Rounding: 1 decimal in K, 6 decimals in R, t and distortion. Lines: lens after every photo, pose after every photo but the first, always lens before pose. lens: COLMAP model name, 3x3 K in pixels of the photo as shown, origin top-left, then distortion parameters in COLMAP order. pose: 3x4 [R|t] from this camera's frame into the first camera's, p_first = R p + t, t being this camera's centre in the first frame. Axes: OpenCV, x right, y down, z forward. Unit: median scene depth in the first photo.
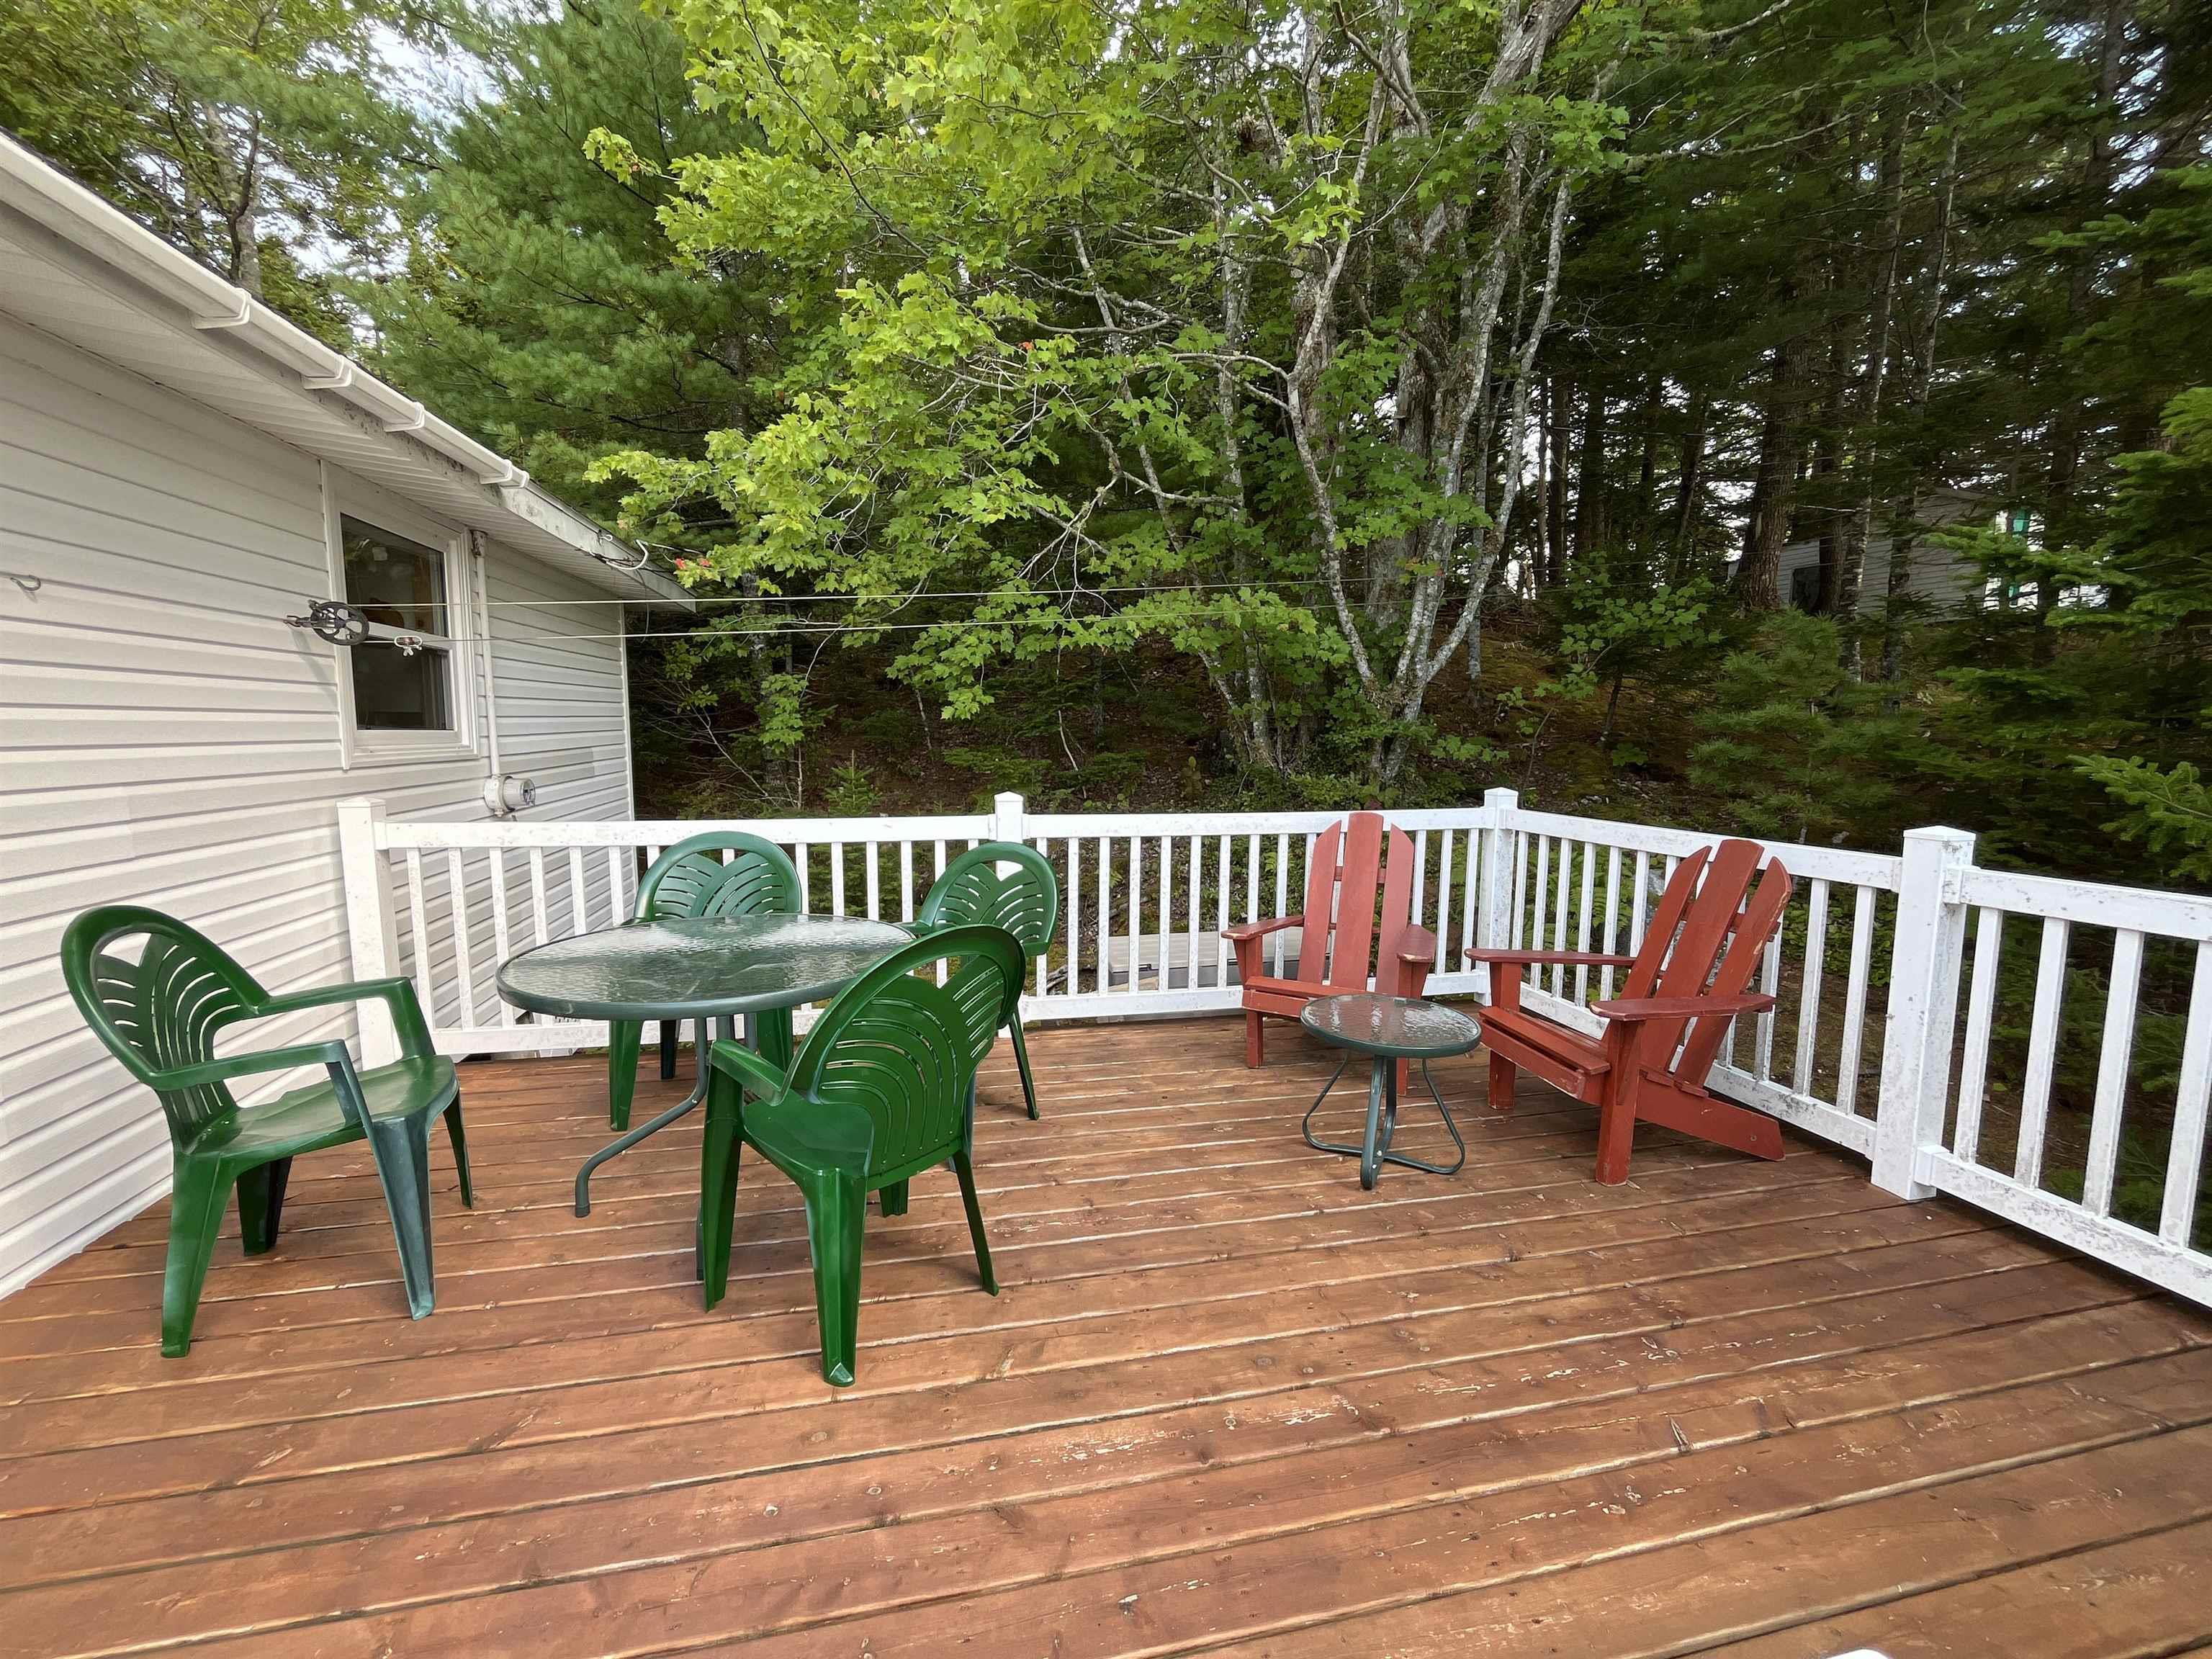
lens RADIAL K [[897.1, 0, 1102.0], [0, 897.1, 832.8], [0, 0, 1]] dist [-0.001605, -0.000092]
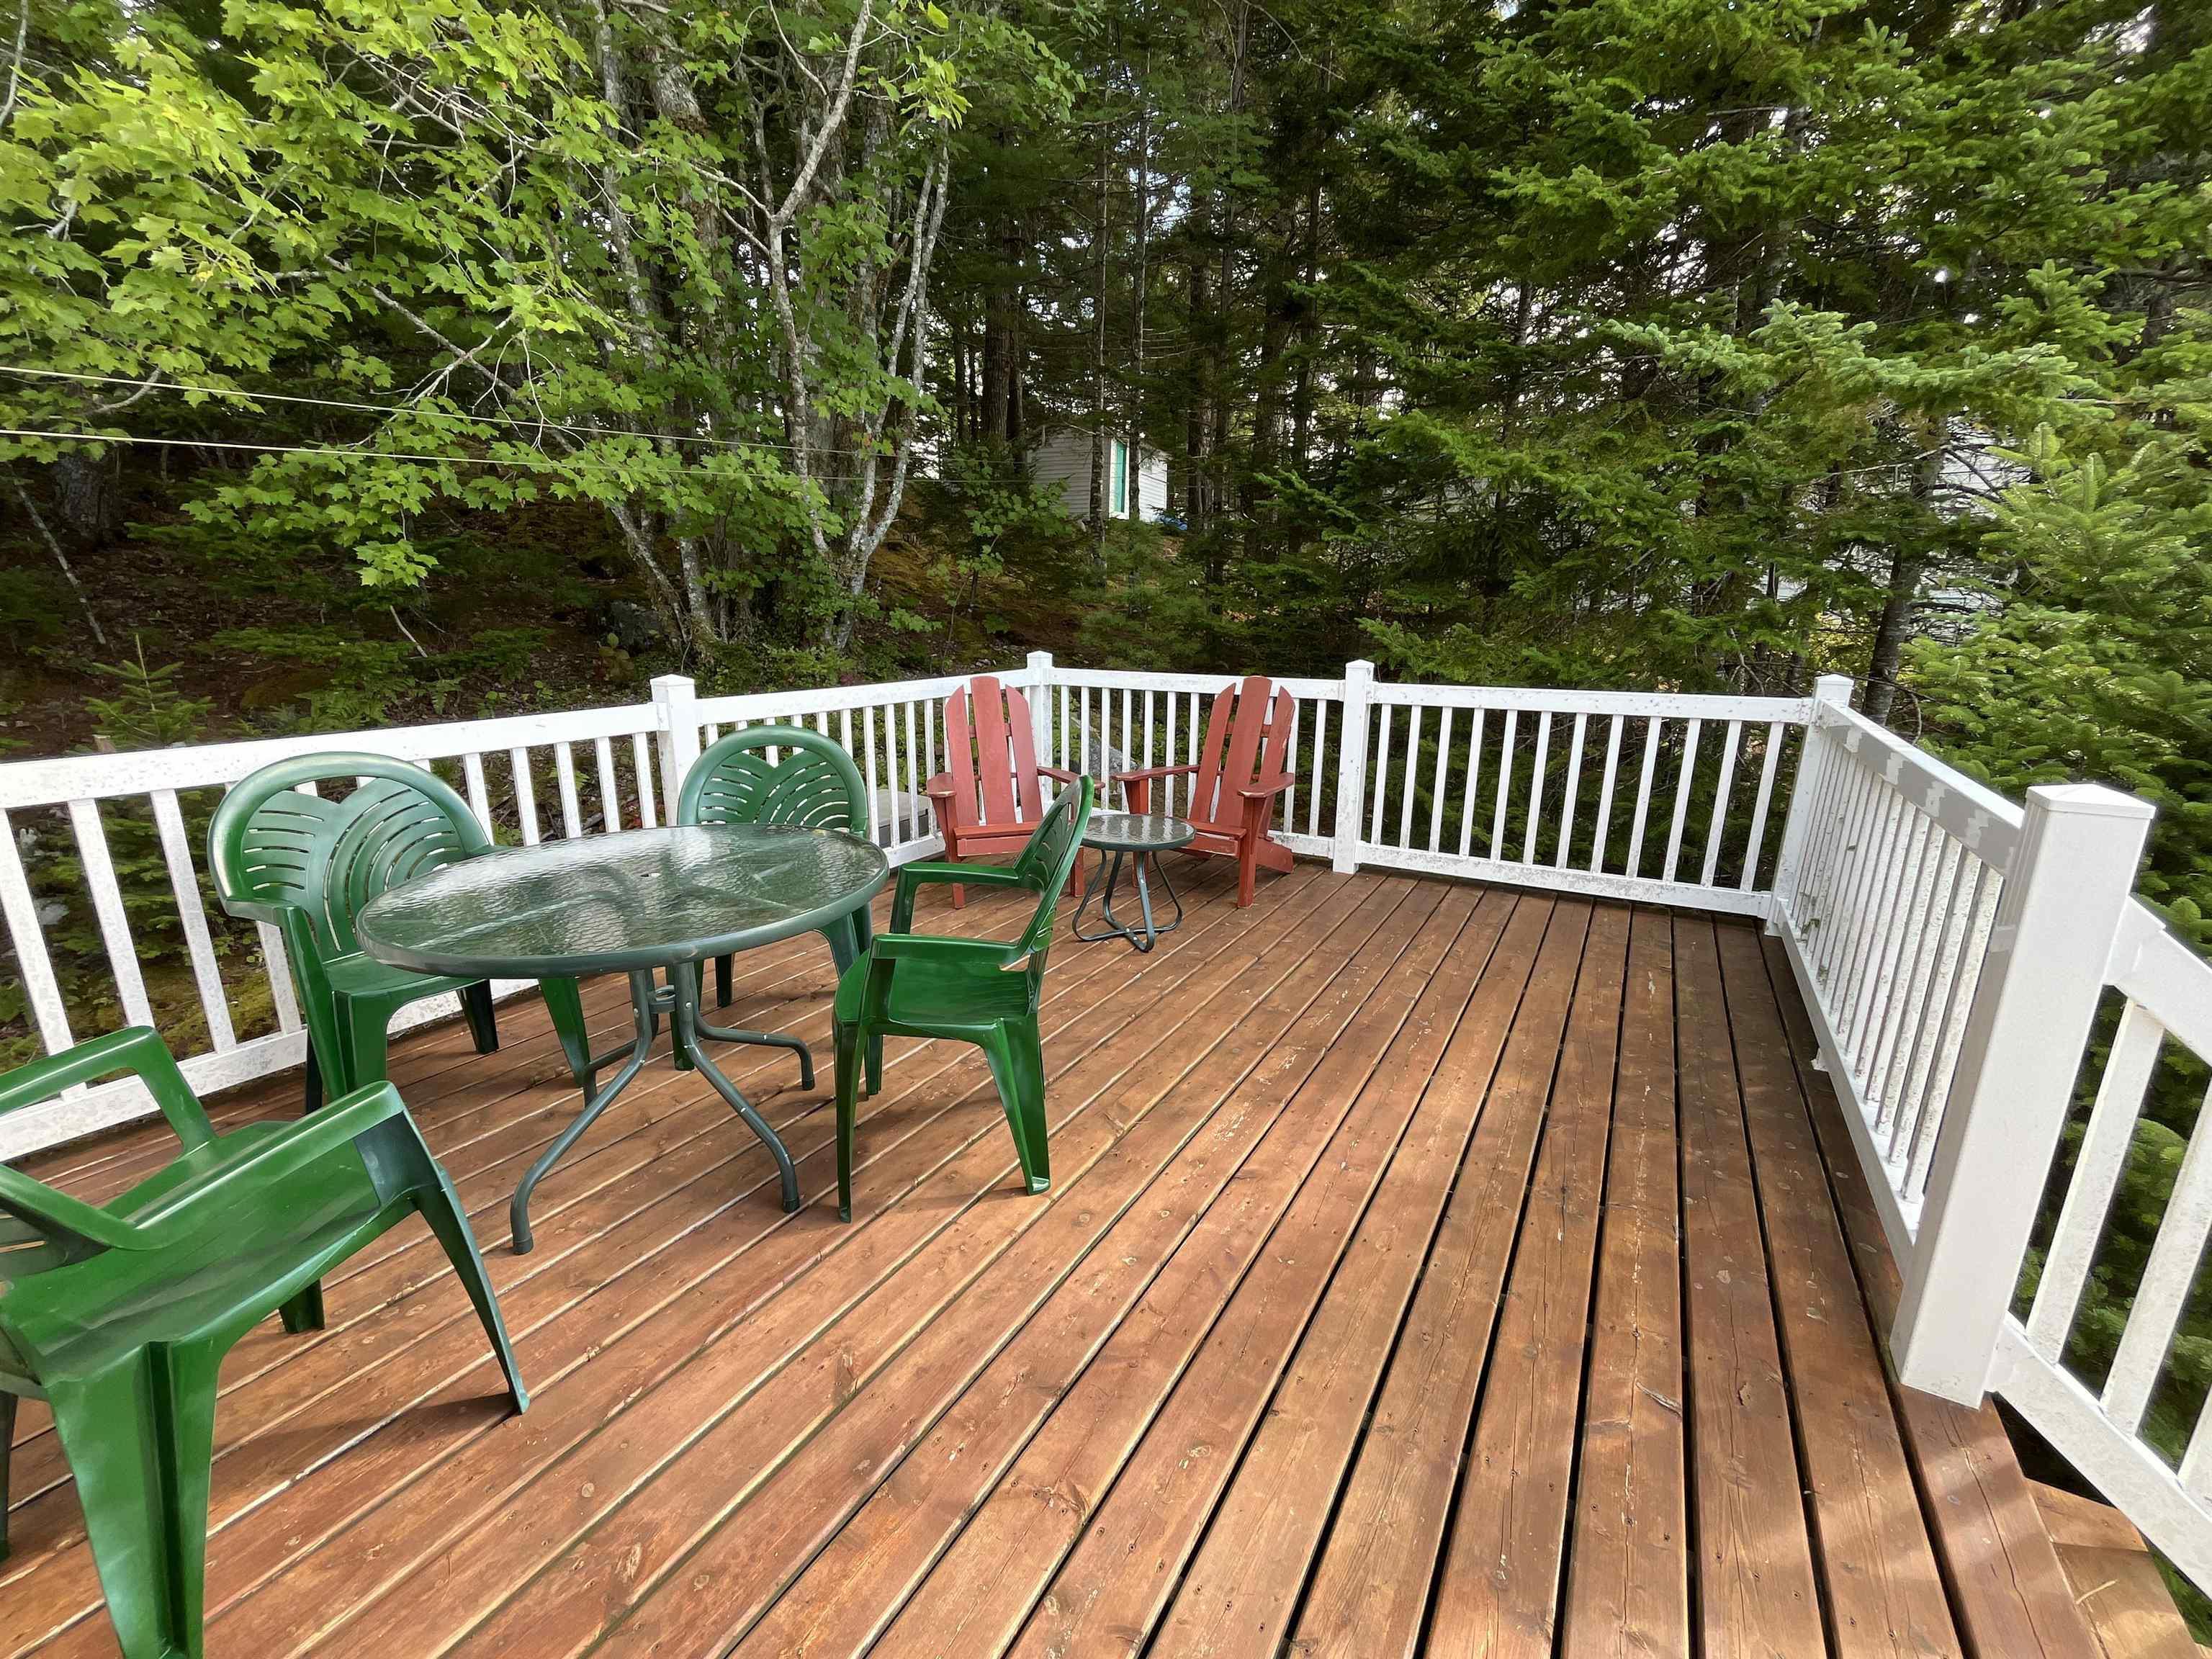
lens RADIAL K [[897.1, 0, 1097.9], [0, 897.1, 826.6], [0, 0, 1]] dist [-0.001605, -0.000092]
pose [[0.691151, -0.172843, 0.701737, -0.433604], [0.079538, 0.983274, 0.163850, -0.009763], [-0.718320, -0.057431, 0.693338, 0.083368]]
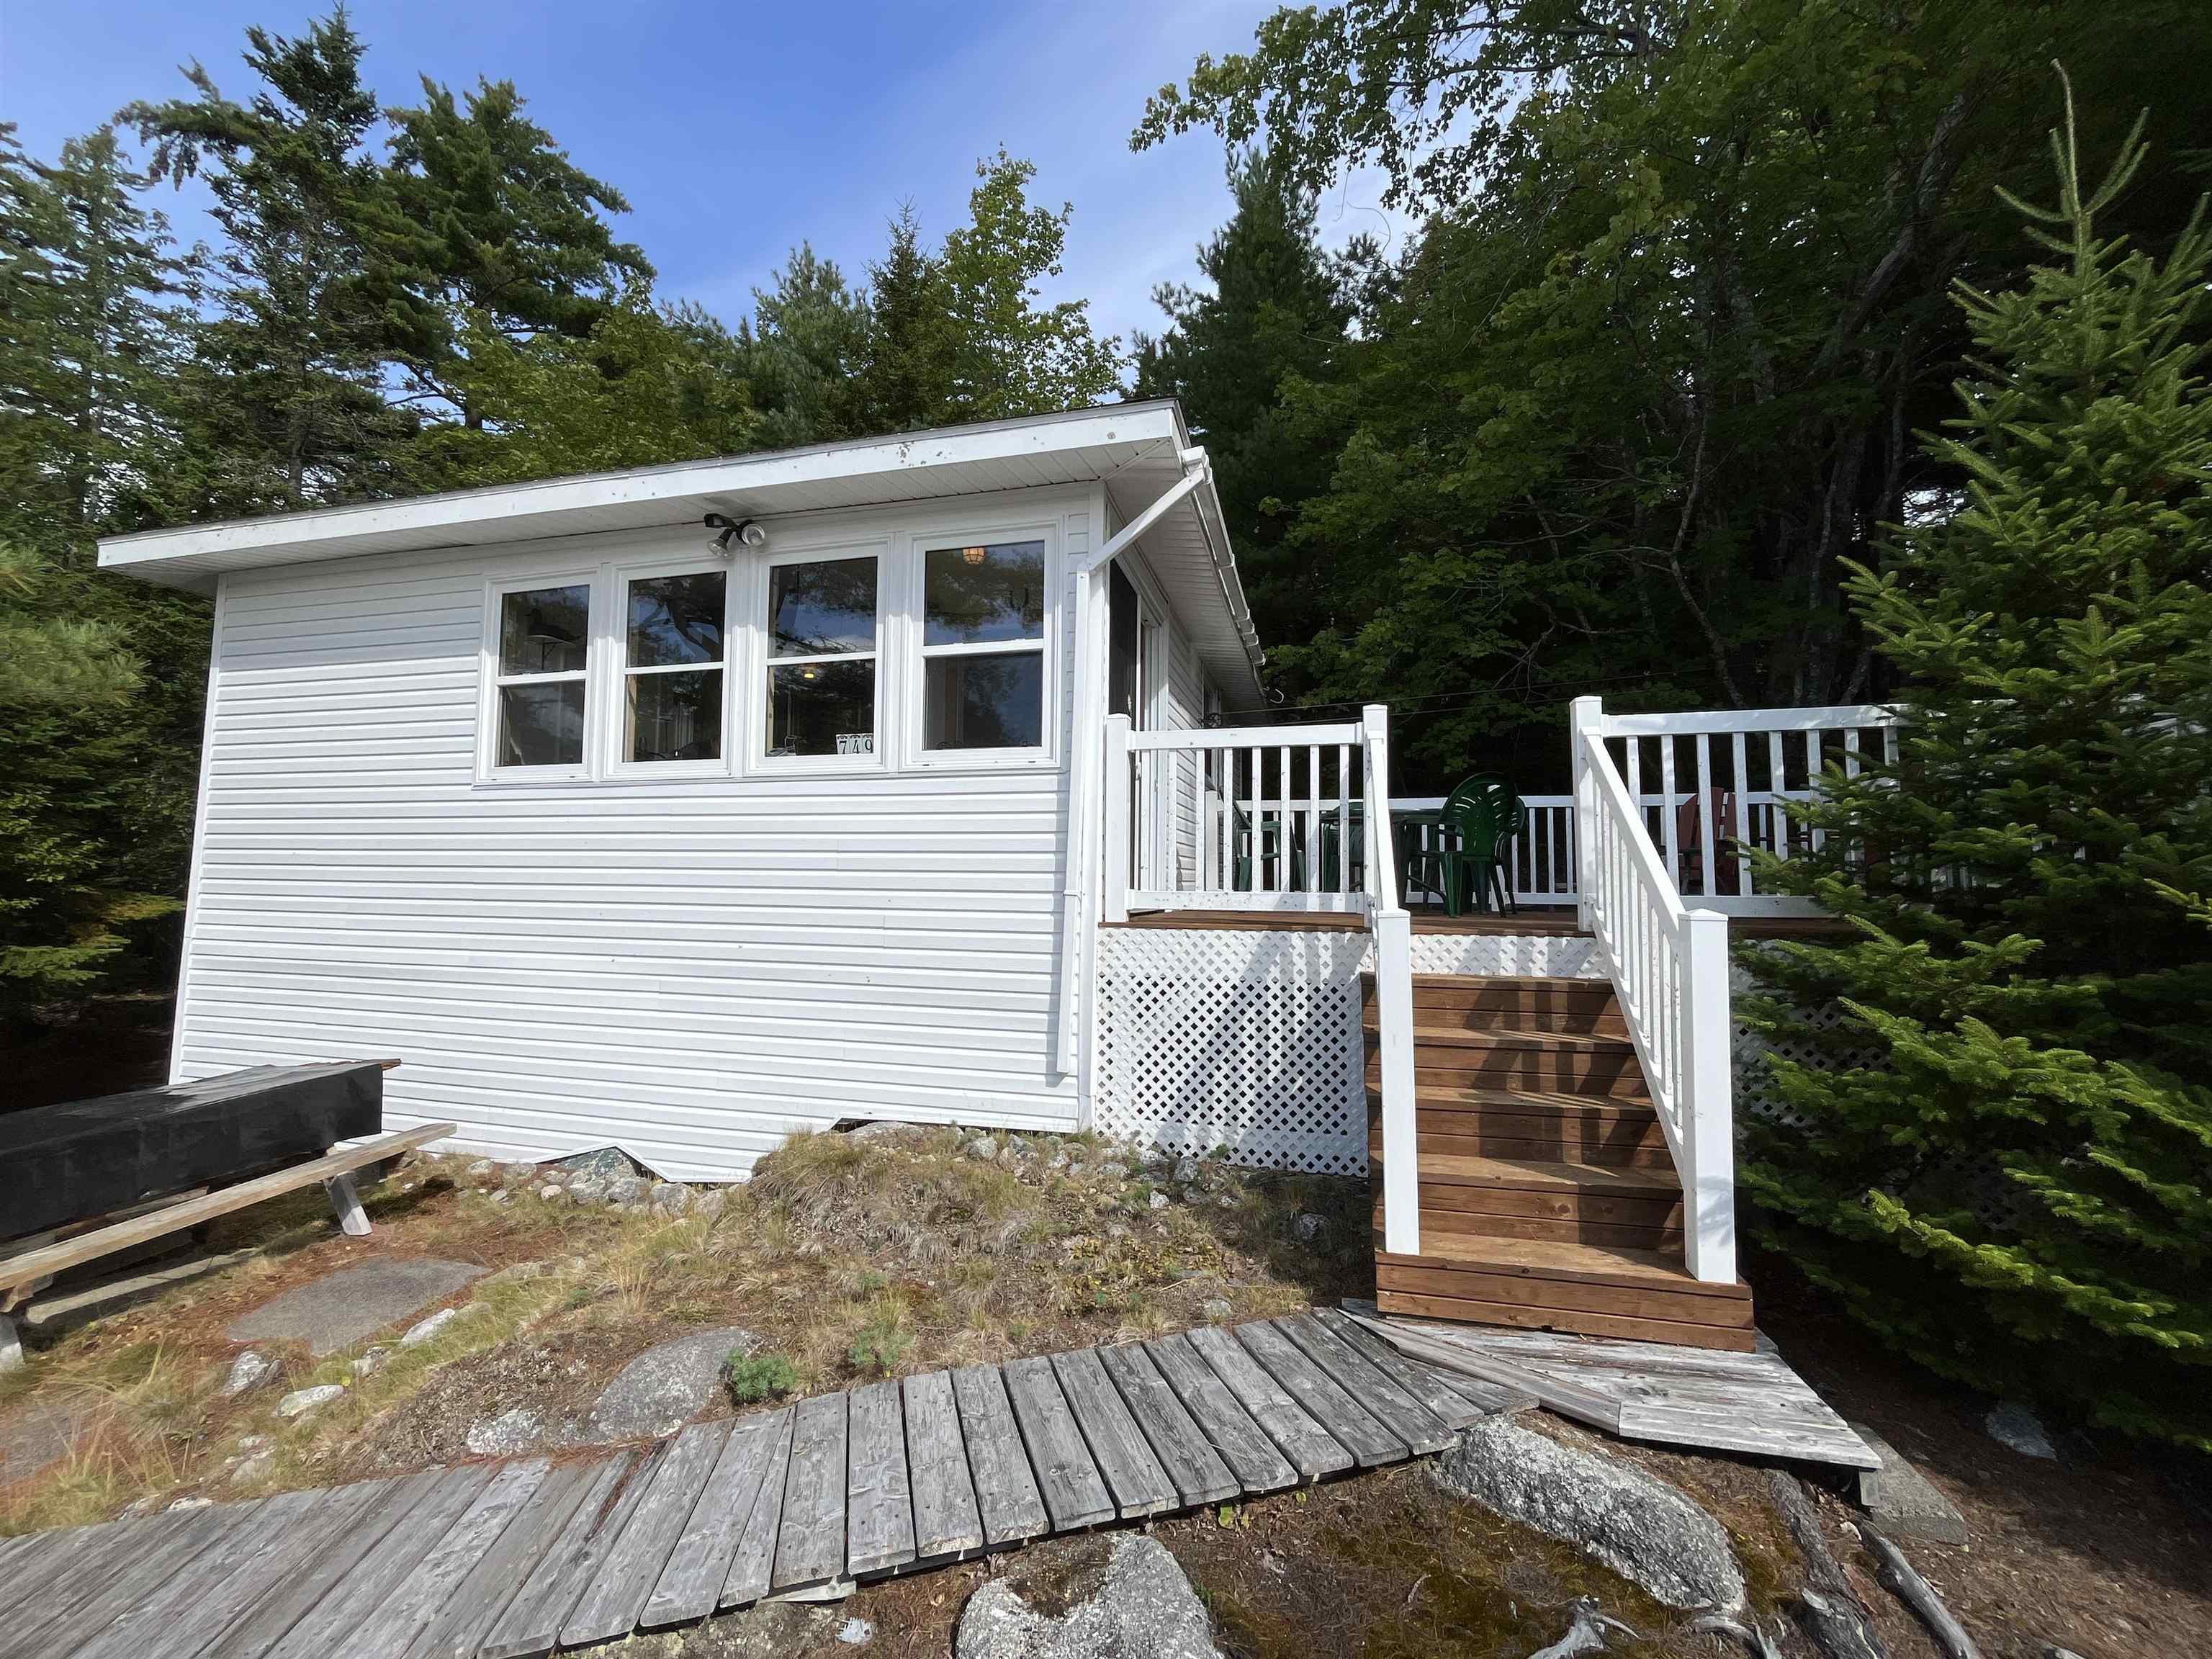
lens RADIAL K [[897.1, 0, 1096.4], [0, 897.1, 834.9], [0, 0, 1]] dist [-0.001605, -0.000092]
pose [[0.889069, -0.028329, -0.456896, 0.014198], [-0.056289, 0.983744, -0.170526, 0.443134], [0.454299, 0.177328, 0.873022, -1.082118]]
